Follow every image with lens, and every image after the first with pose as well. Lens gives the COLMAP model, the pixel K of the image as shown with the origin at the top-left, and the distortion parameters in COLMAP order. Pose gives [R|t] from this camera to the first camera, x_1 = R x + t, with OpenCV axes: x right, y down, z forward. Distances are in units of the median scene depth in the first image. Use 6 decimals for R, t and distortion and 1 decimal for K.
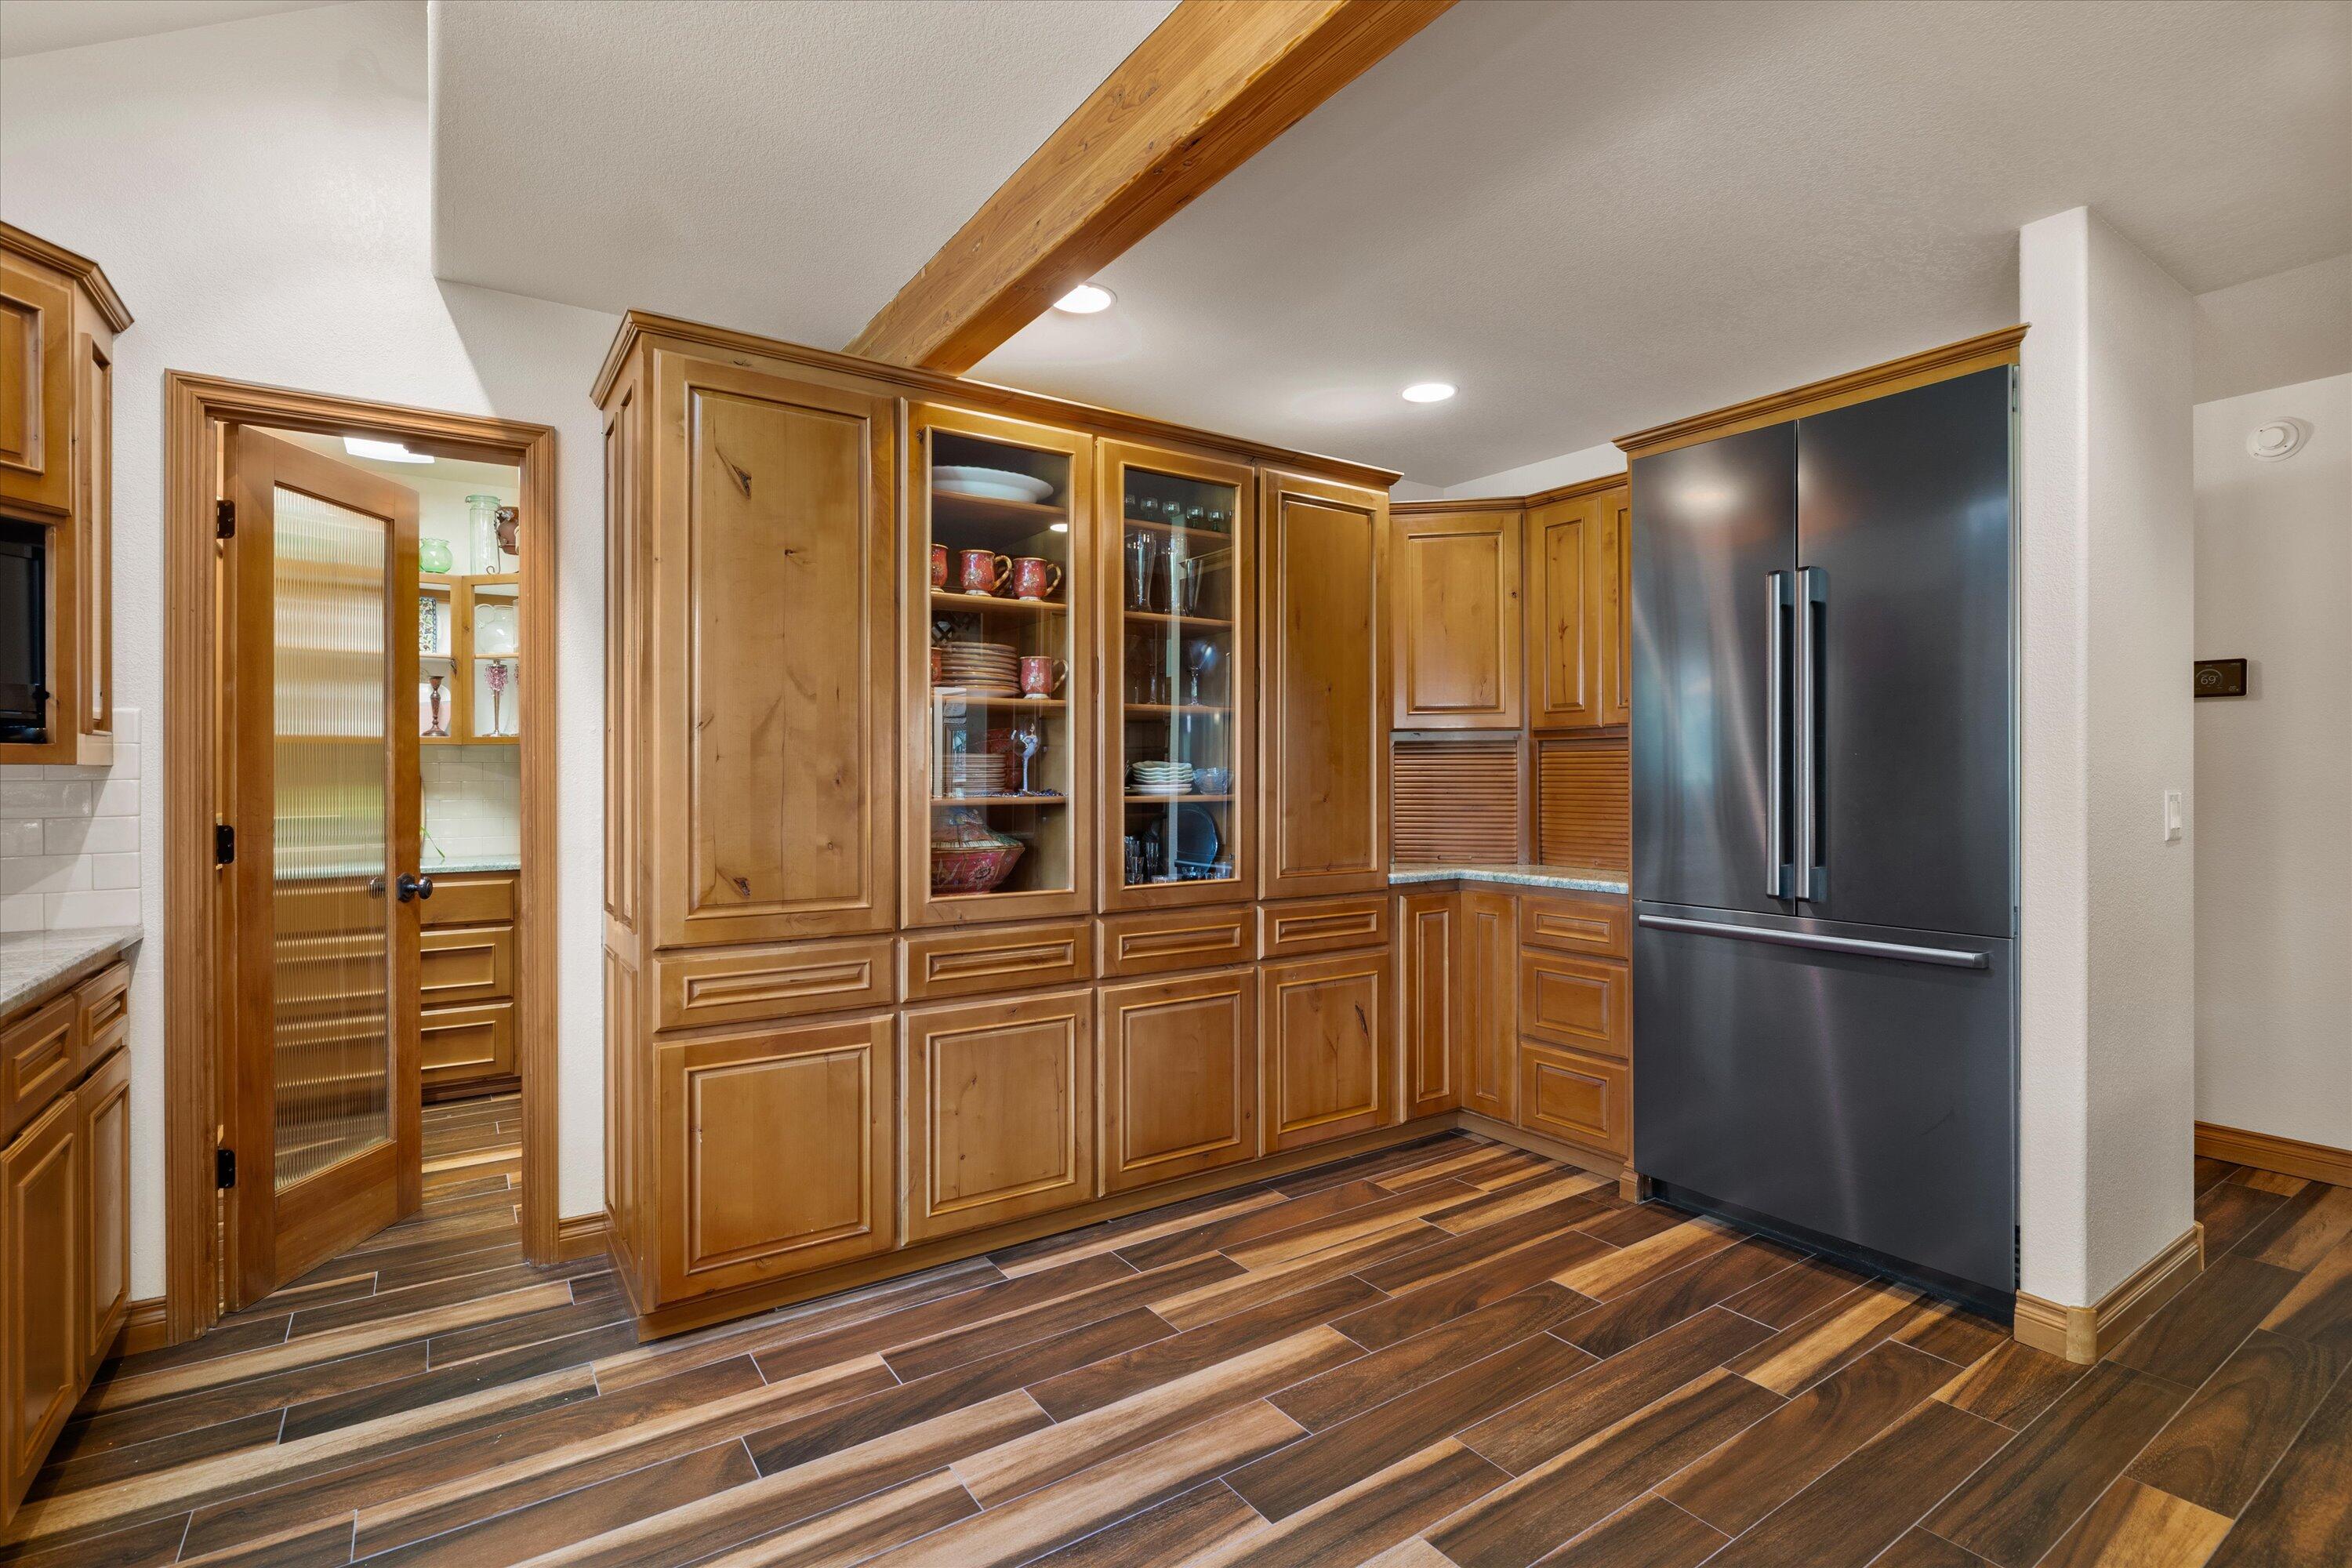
lens RADIAL K [[1118.9, 0, 1176.0], [0, 1118.9, 784.0], [0, 0, 1]] dist [-0.002899, -0.000560]
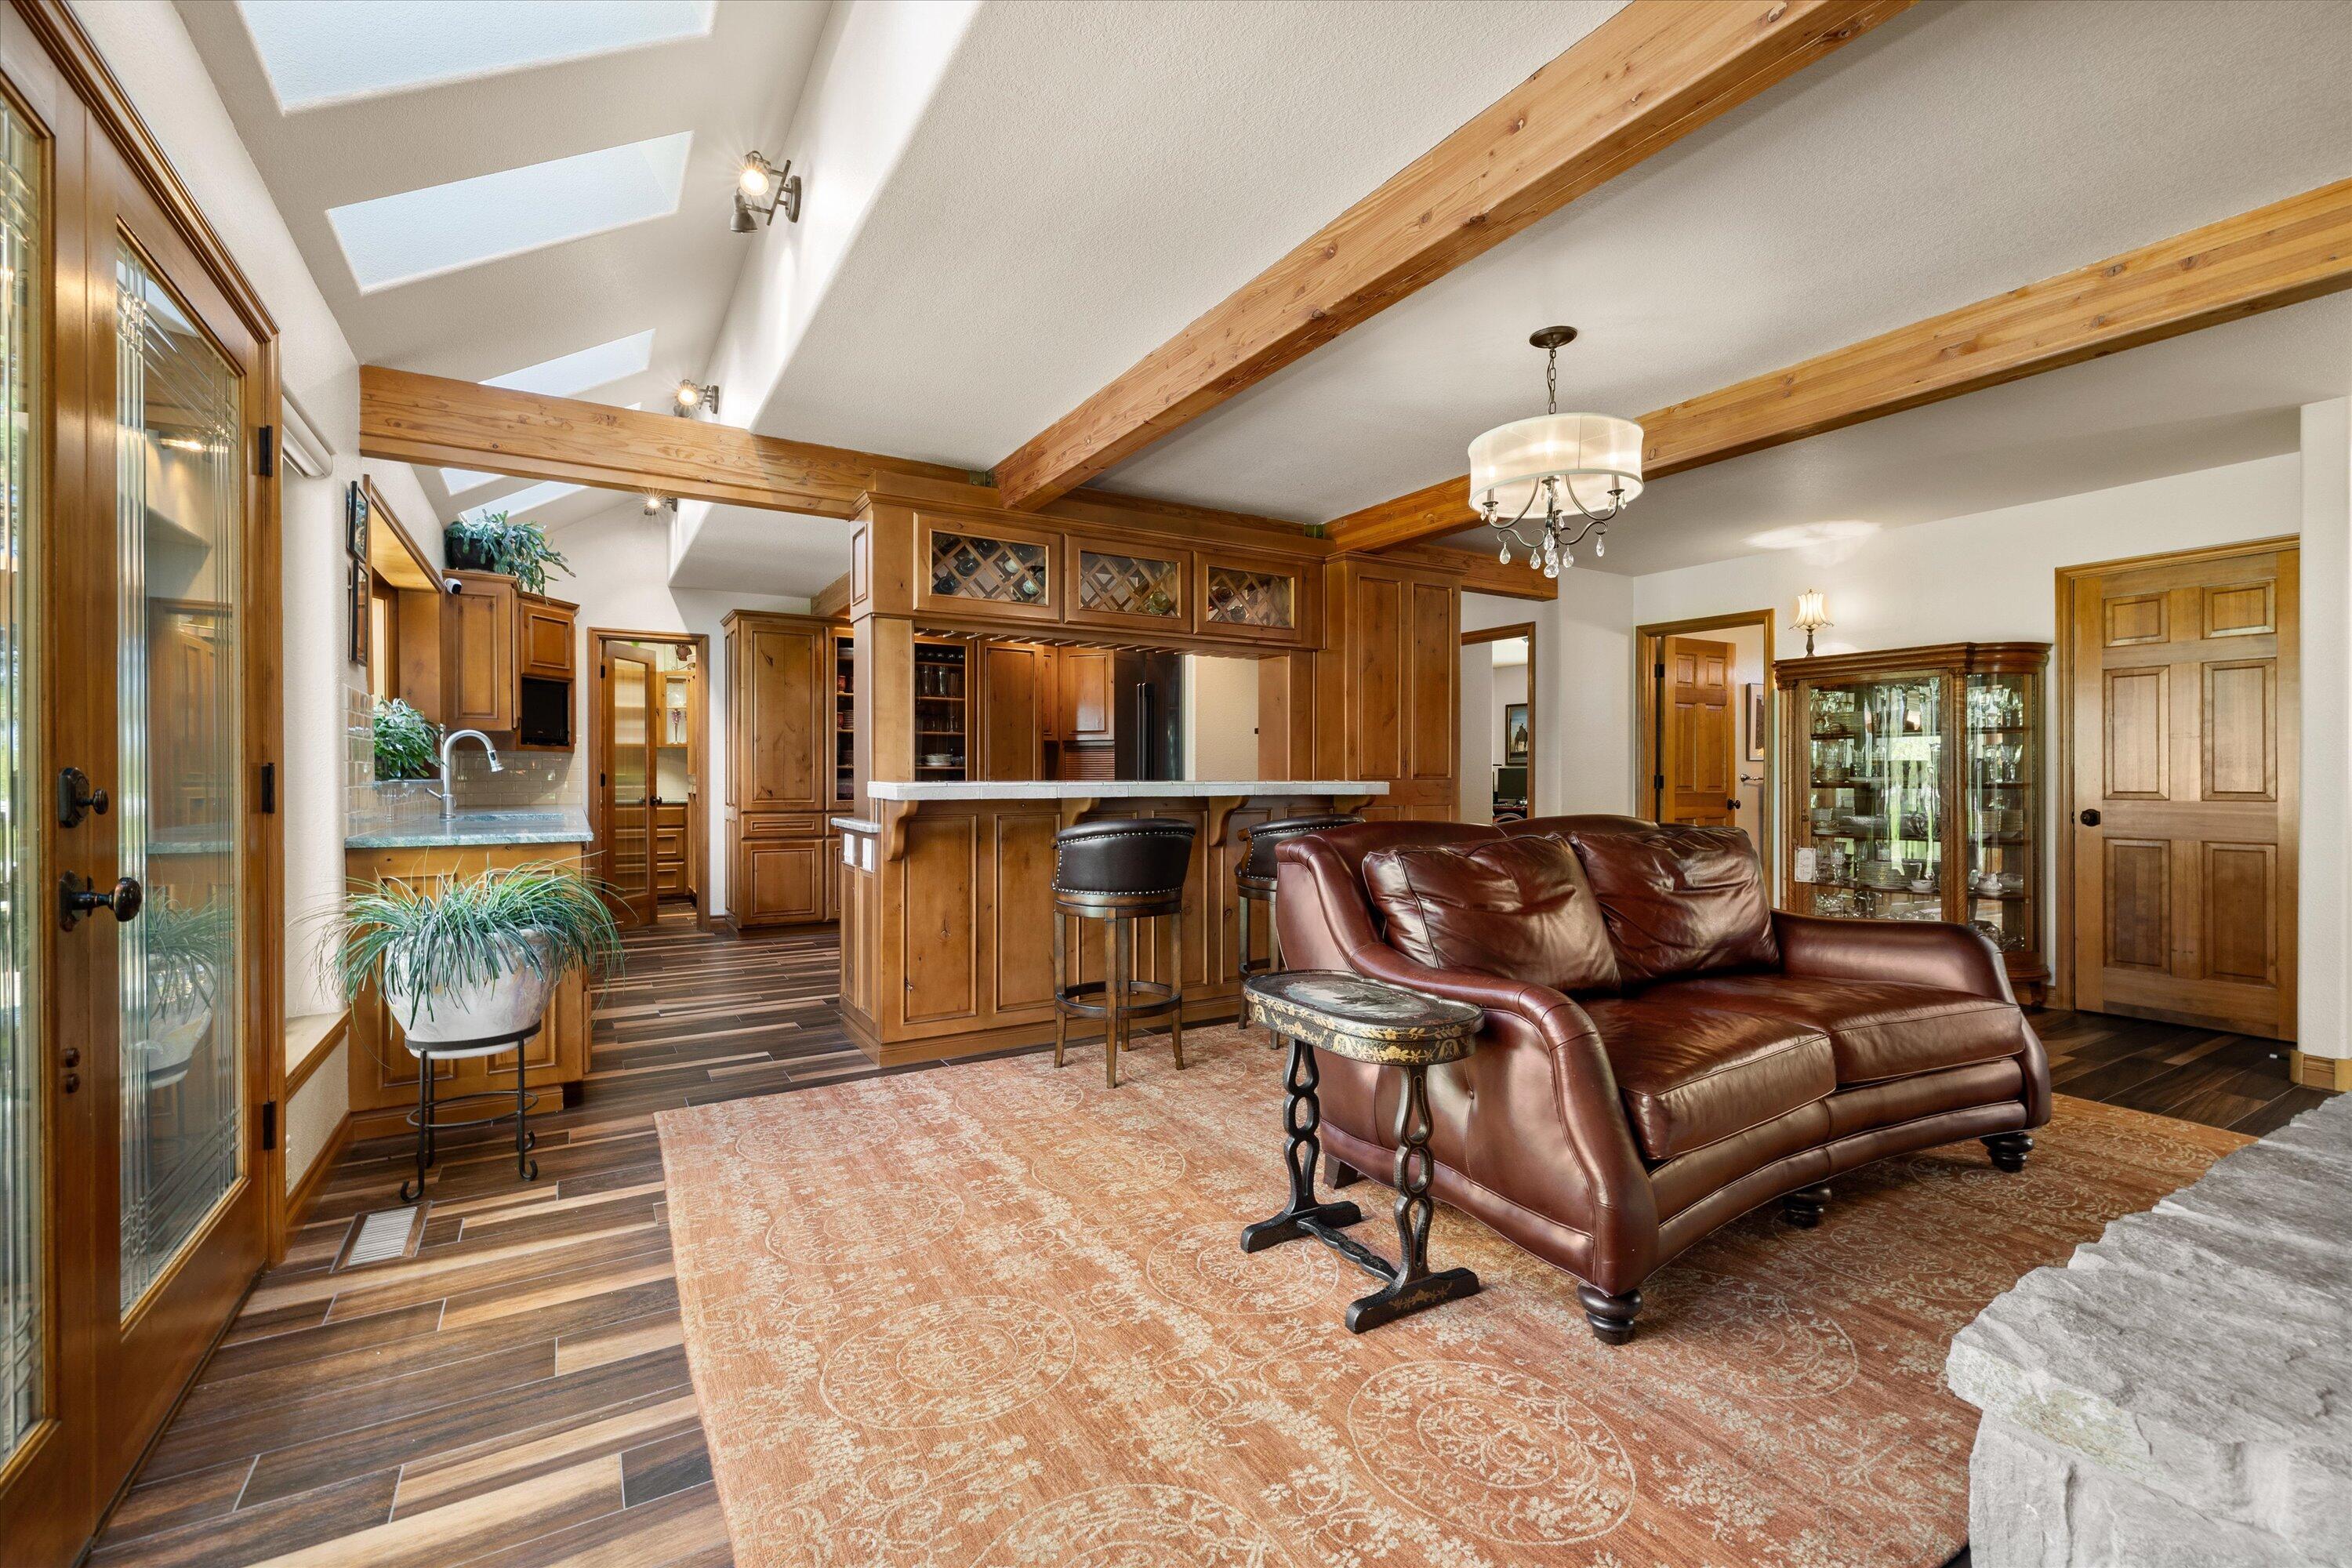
lens RADIAL K [[1013.8, 0, 1176.0], [0, 1013.8, 784.0], [0, 0, 1]] dist [-0.000493, -0.000036]
pose [[0.998664, 0.000267, -0.051681, 0.825322], [-0.000555, 0.999984, -0.005564, 0.078331], [0.051678, 0.005585, 0.998648, -1.634953]]
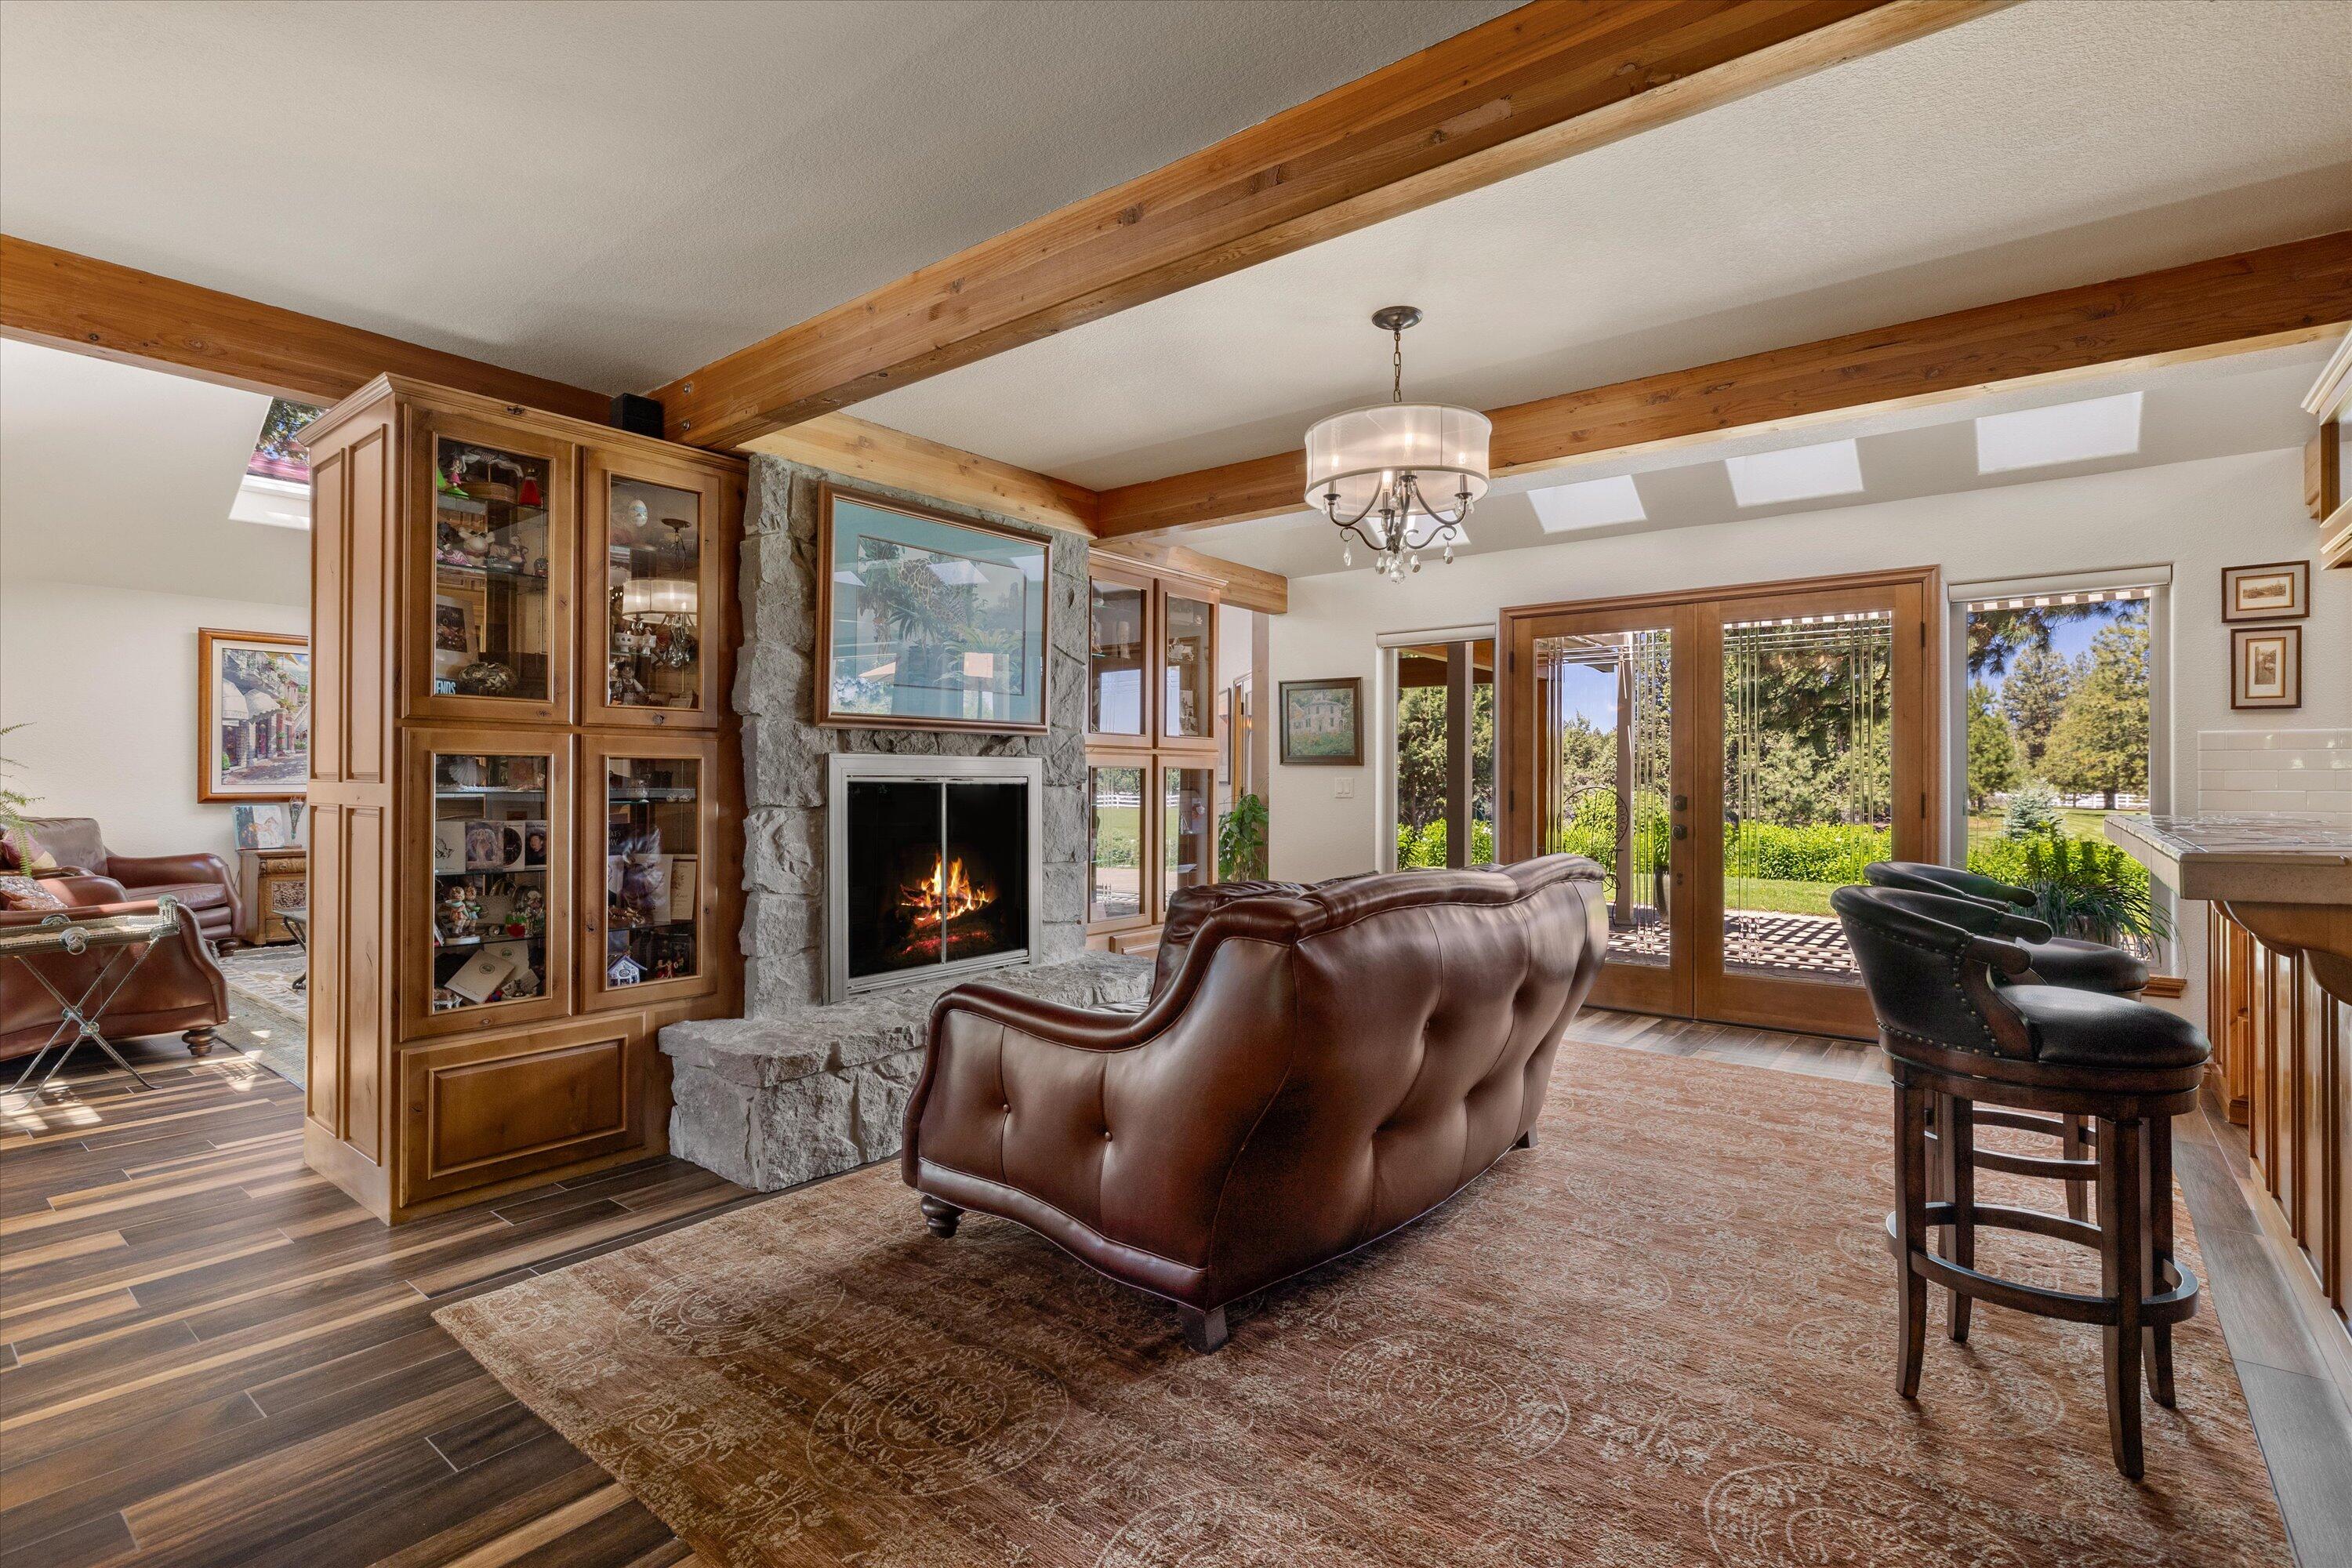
lens RADIAL K [[1118.9, 0, 1176.0], [0, 1118.9, 784.0], [0, 0, 1]] dist [-0.002899, -0.000560]
pose [[-0.952565, -0.006034, -0.304276, 1.799692], [-0.010049, 0.999882, 0.011631, 0.030175], [0.304170, 0.014137, -0.952513, 0.664959]]
